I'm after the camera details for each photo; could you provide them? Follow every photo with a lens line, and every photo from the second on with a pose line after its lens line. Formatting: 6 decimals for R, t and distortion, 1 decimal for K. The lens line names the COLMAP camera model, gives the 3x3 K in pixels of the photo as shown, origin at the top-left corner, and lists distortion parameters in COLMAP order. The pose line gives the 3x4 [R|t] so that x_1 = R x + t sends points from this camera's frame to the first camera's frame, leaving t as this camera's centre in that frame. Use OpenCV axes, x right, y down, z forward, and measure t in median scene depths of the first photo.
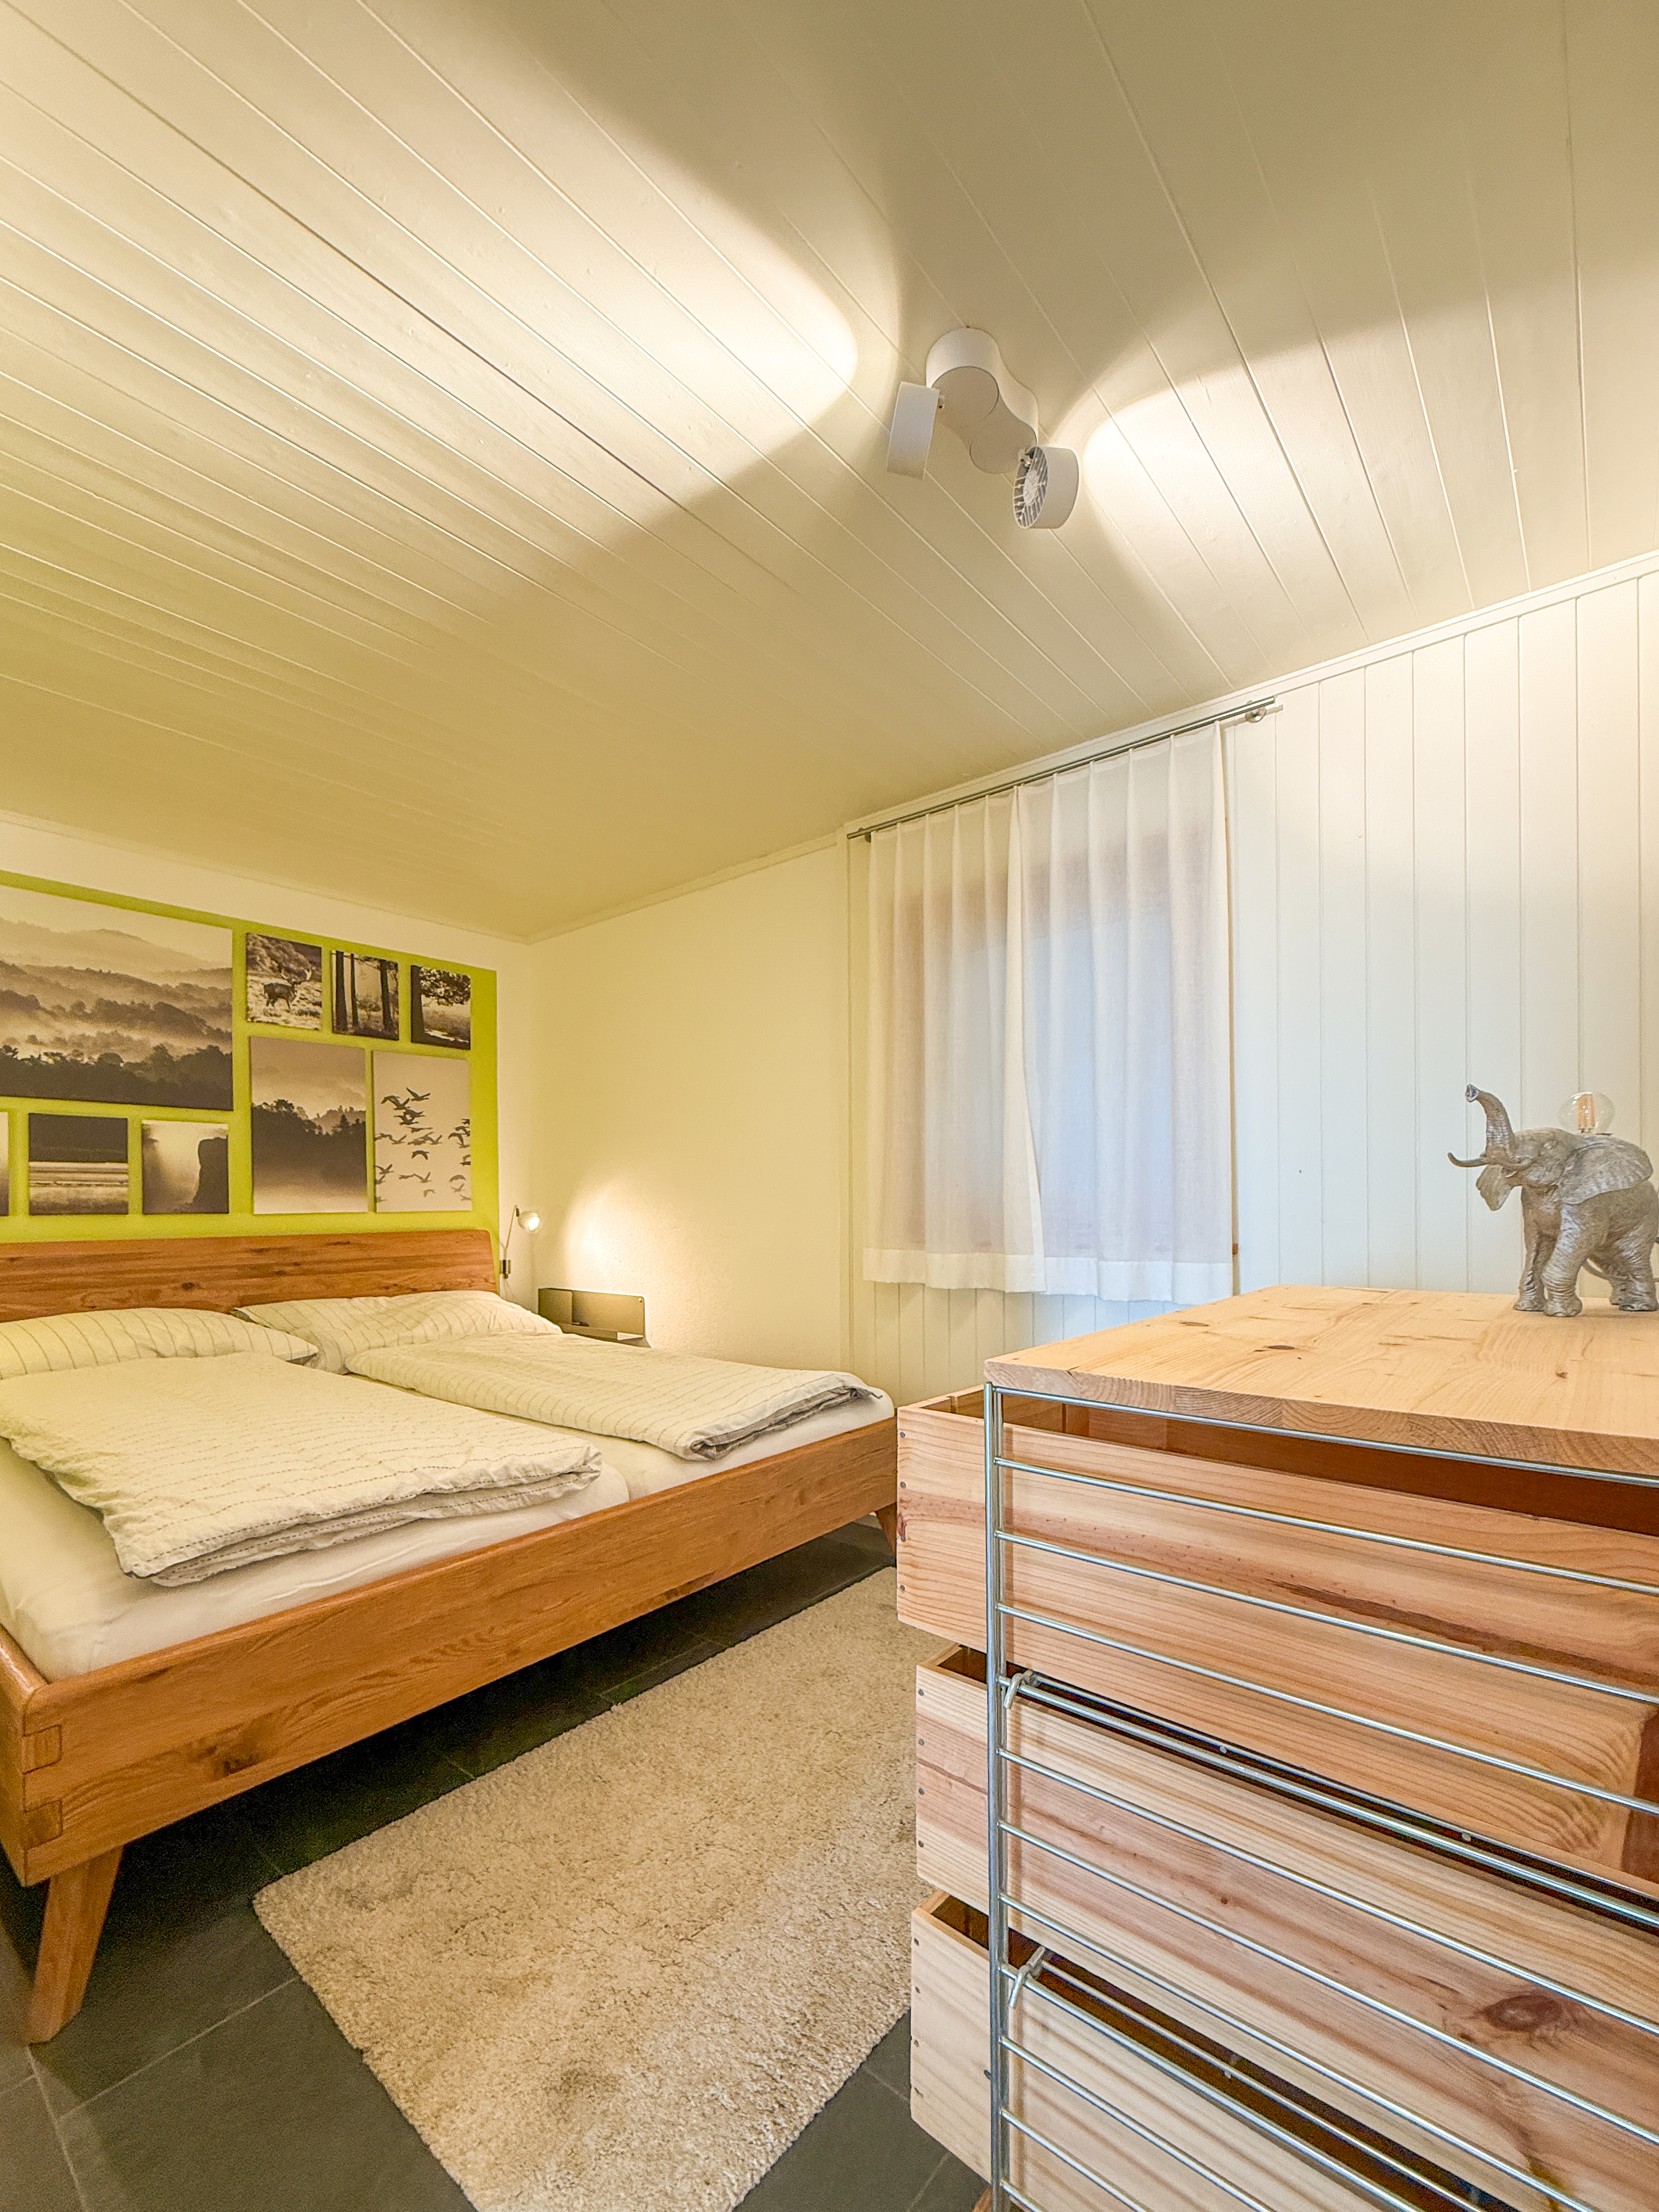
lens RADIAL K [[908.1, 0, 777.8], [0, 908.1, 1218.0], [0, 0, 1]] dist [-0.003176, 0.000563]
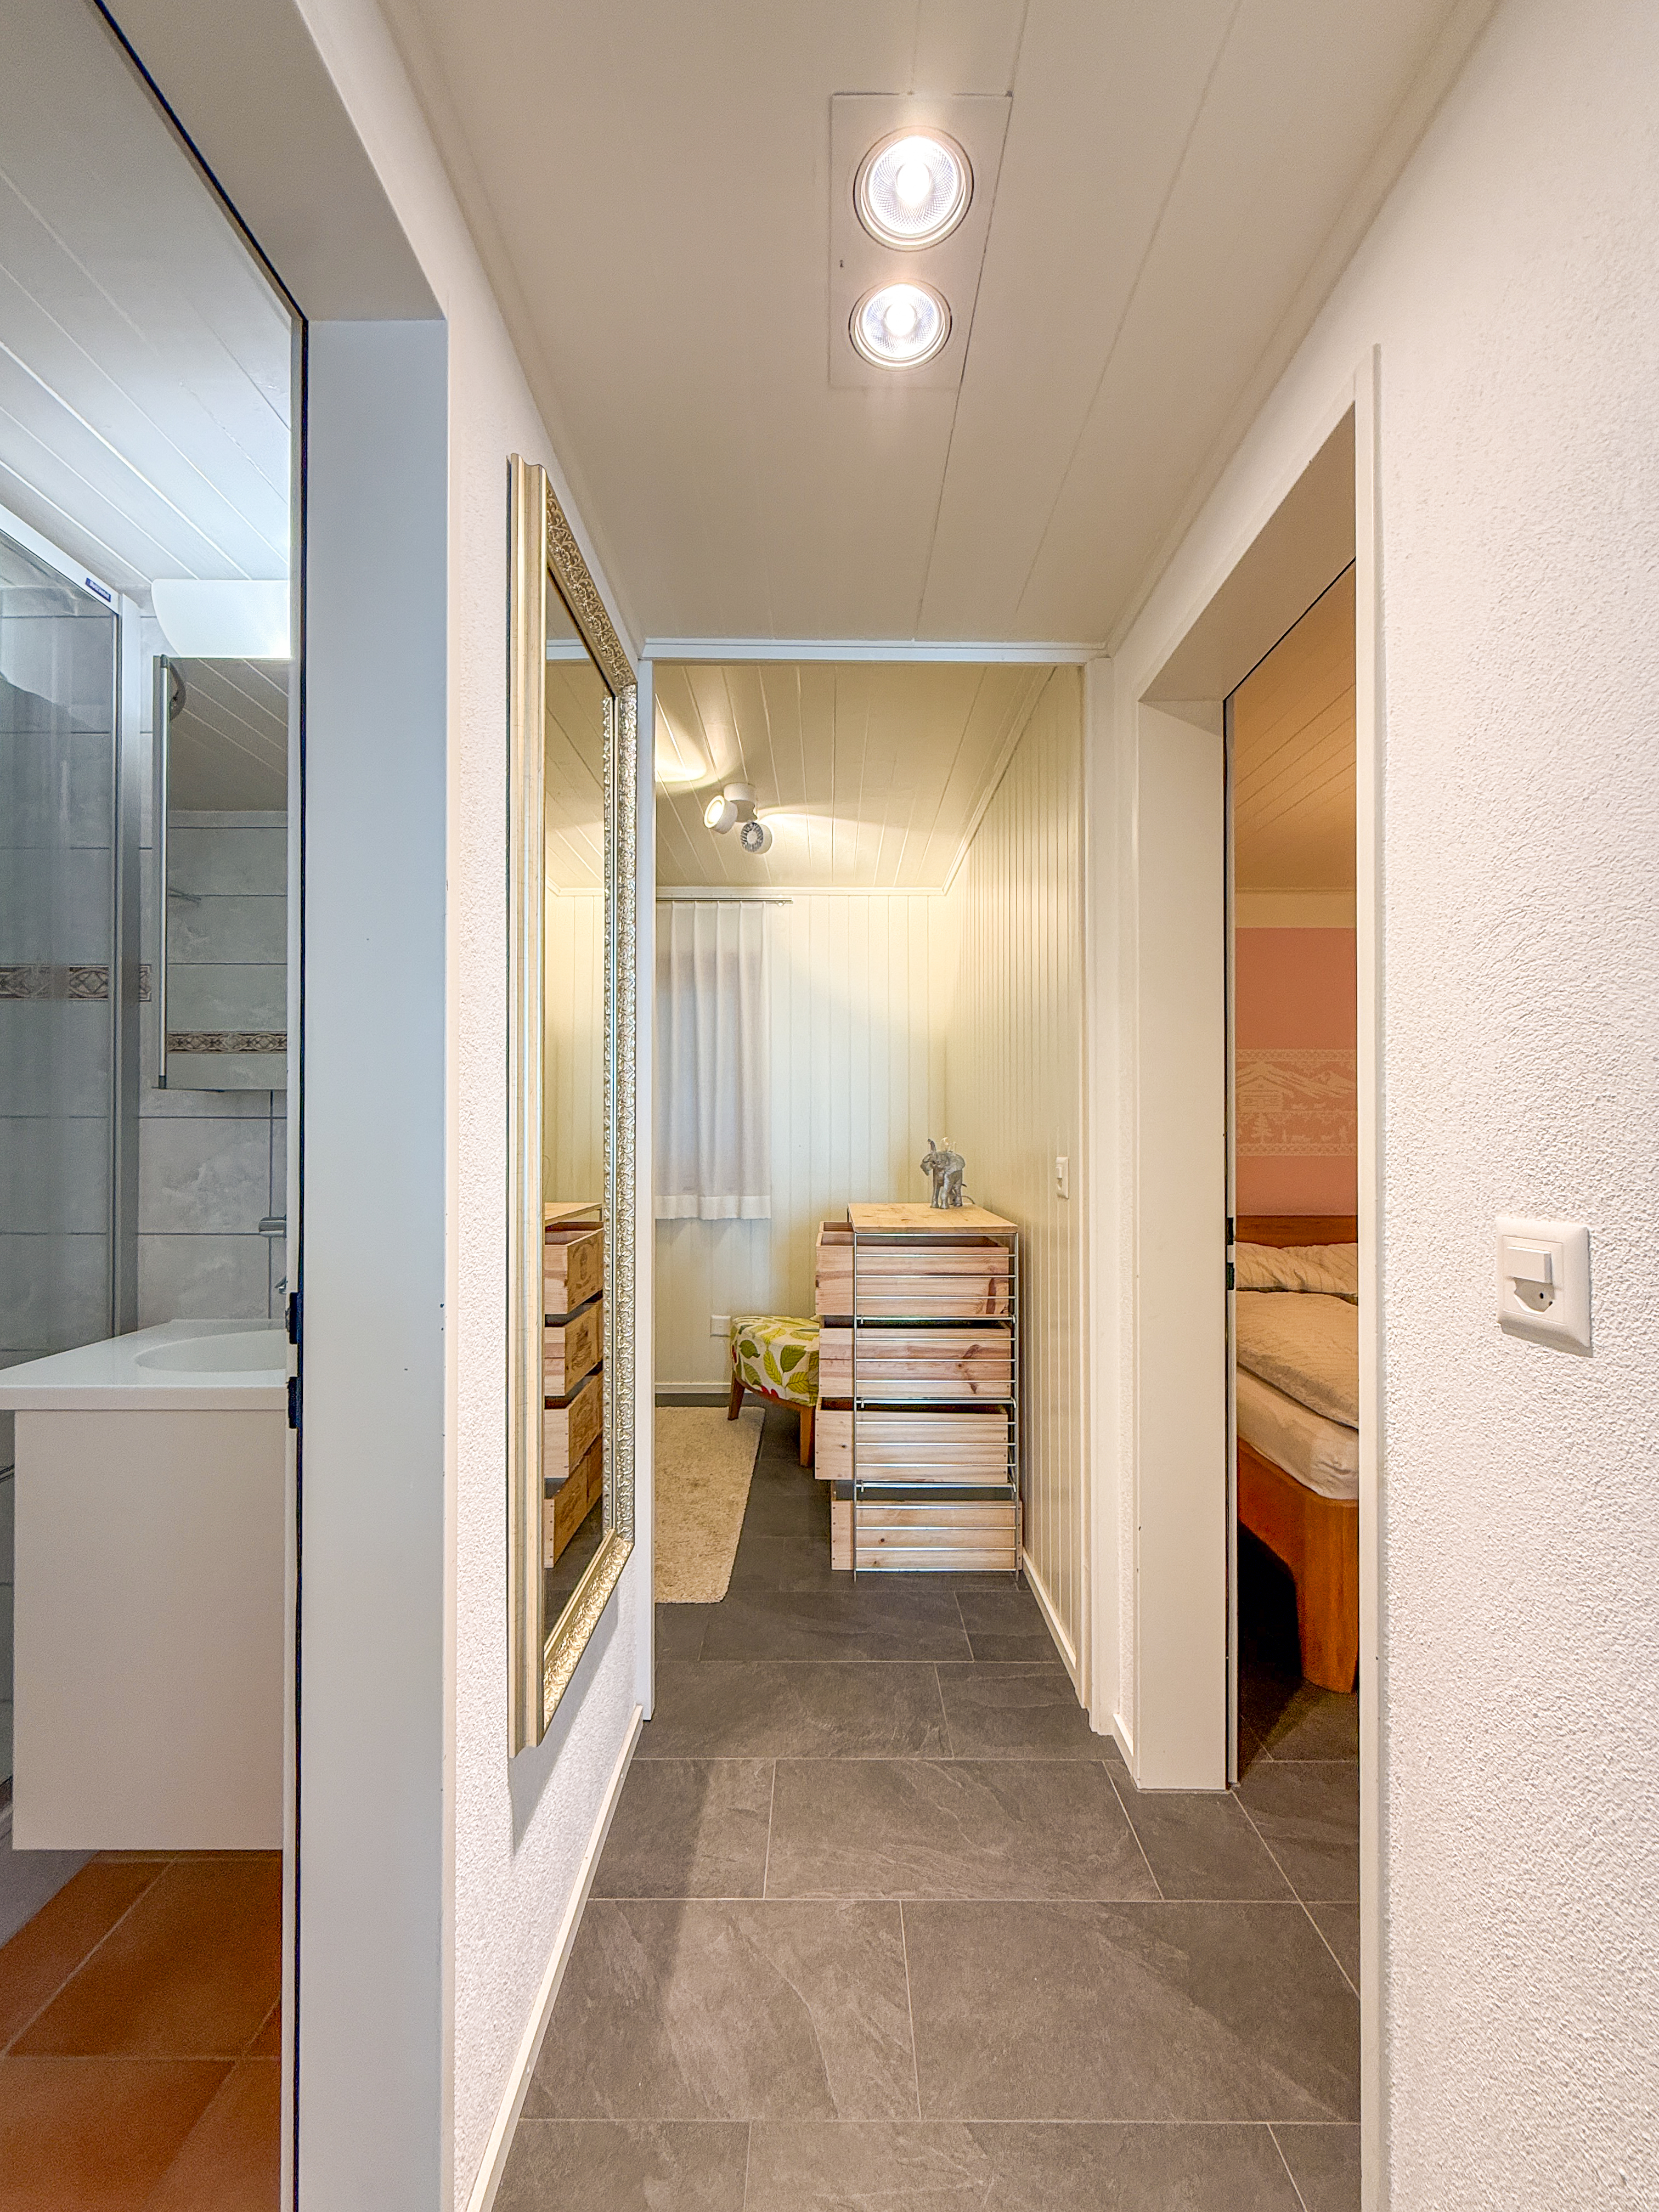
lens RADIAL K [[908.1, 0, 829.8], [0, 908.1, 1123.8], [0, 0, 1]] dist [-0.003176, 0.000563]
pose [[0.750428, 0.019430, 0.660666, -1.477179], [0.000707, 0.999544, -0.030199, -0.092510], [-0.660952, 0.023129, 0.750072, -1.076171]]
